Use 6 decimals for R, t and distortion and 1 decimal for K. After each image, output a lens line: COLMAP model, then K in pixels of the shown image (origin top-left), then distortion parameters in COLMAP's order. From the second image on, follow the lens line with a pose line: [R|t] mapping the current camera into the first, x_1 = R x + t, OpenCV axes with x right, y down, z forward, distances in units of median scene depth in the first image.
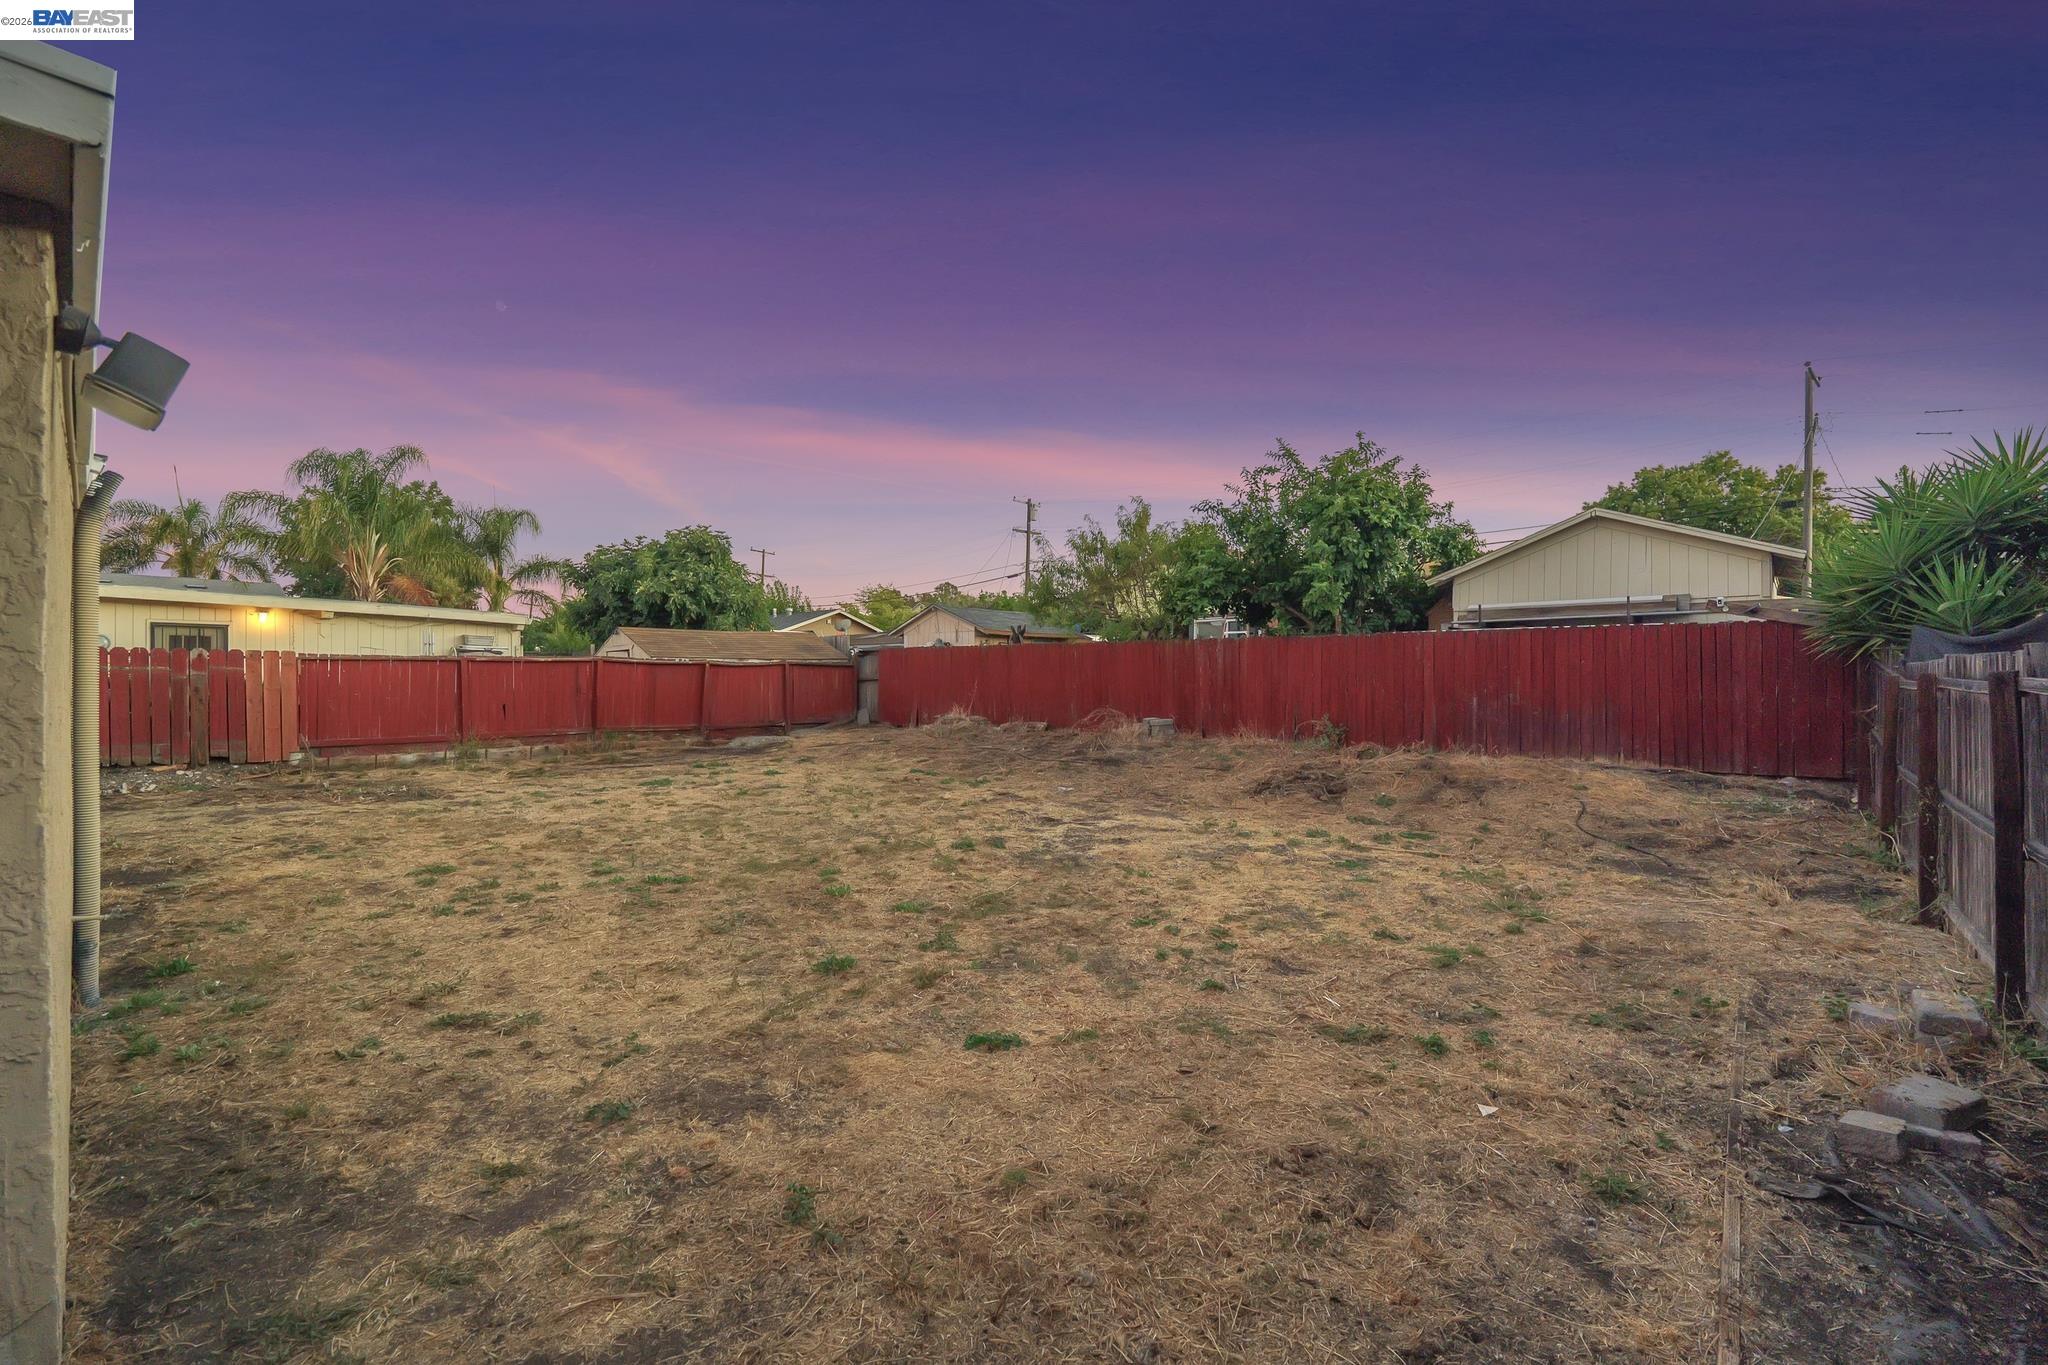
lens RADIAL K [[848.0, 0, 1018.8], [0, 848.0, 688.6], [0, 0, 1]] dist [0.020914, -0.000039]
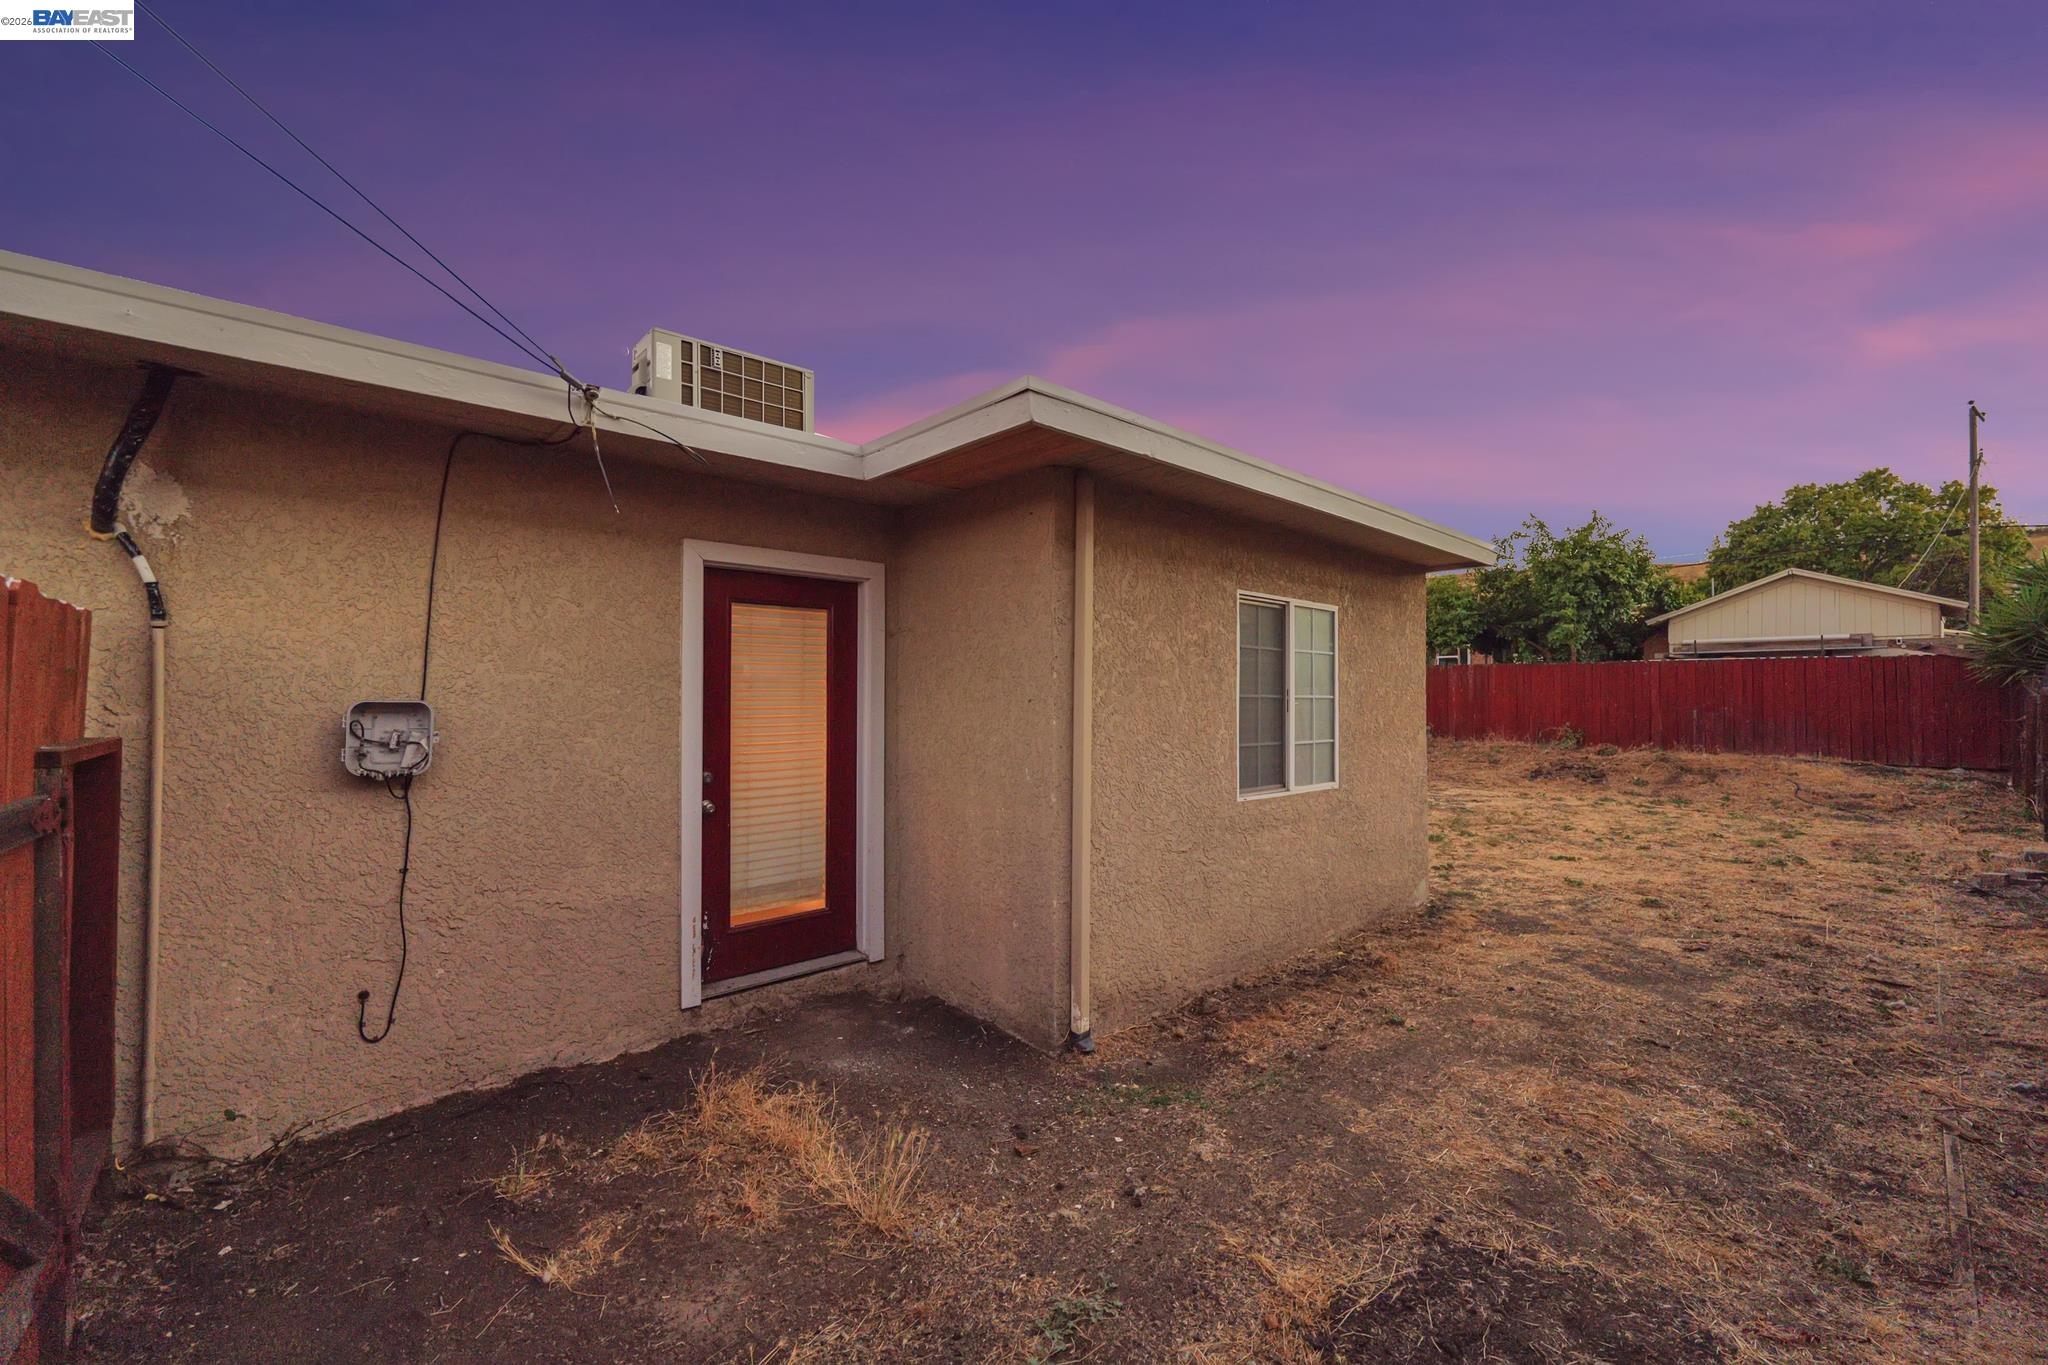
lens RADIAL K [[848.0, 0, 1018.8], [0, 848.0, 688.6], [0, 0, 1]] dist [0.020914, -0.000039]
pose [[0.995469, 0.000063, -0.095085, -0.387402], [-0.001615, 0.999867, -0.016241, 0.000371], [0.095071, 0.016321, 0.995337, -0.436232]]
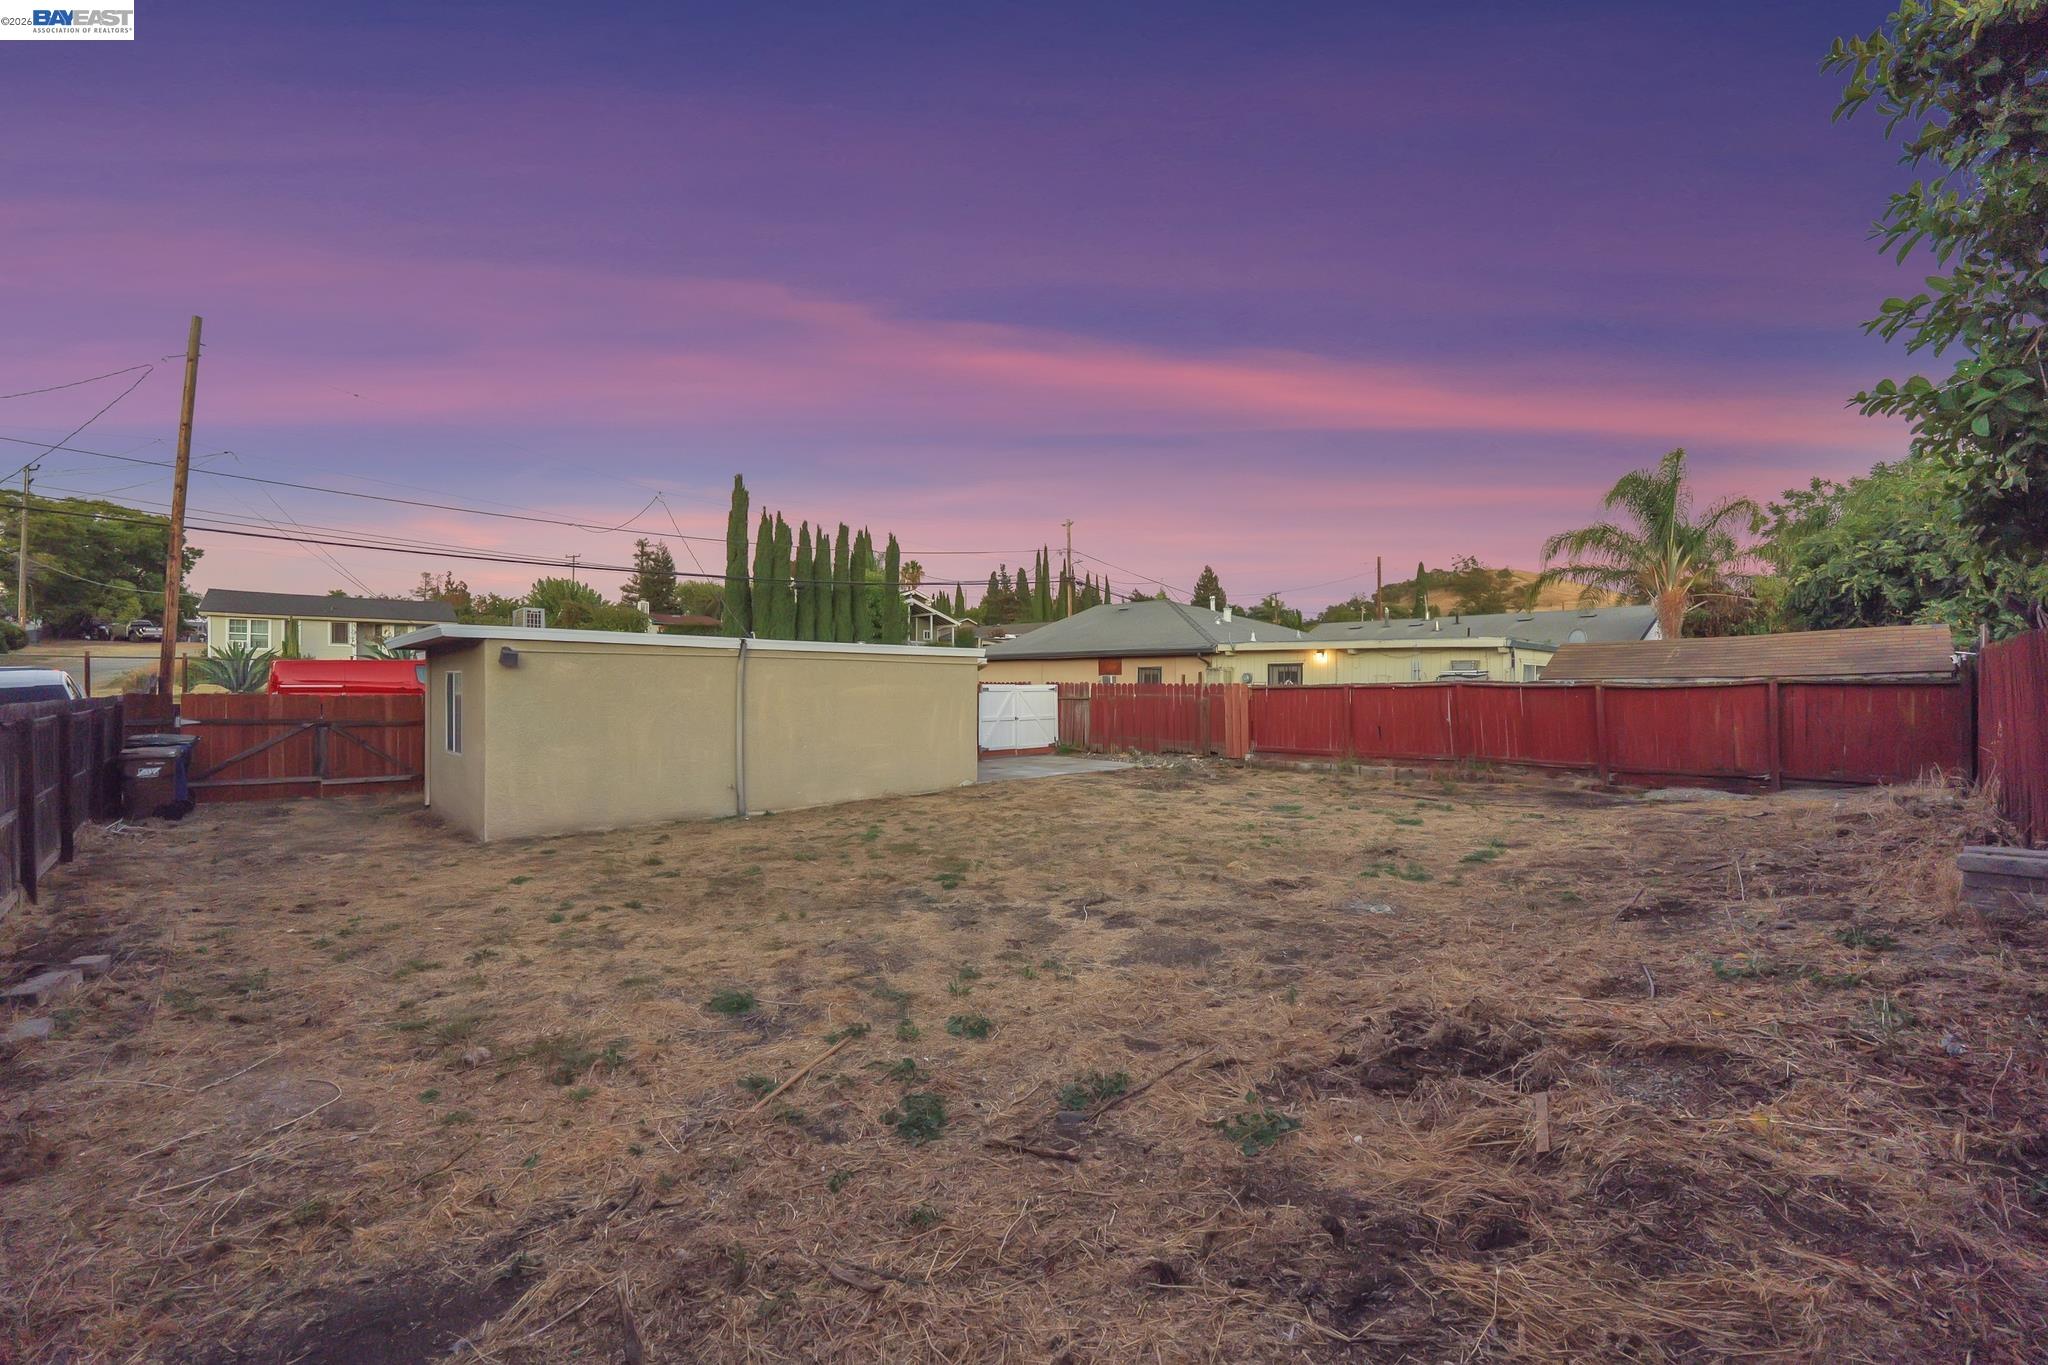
lens RADIAL K [[848.0, 0, 1018.8], [0, 848.0, 688.6], [0, 0, 1]] dist [0.020914, -0.000039]
pose [[-0.065205, -0.003049, -0.997867, 1.586331], [-0.009603, 0.999951, -0.002428, -0.070756], [0.997826, 0.009424, -0.065232, 1.841954]]
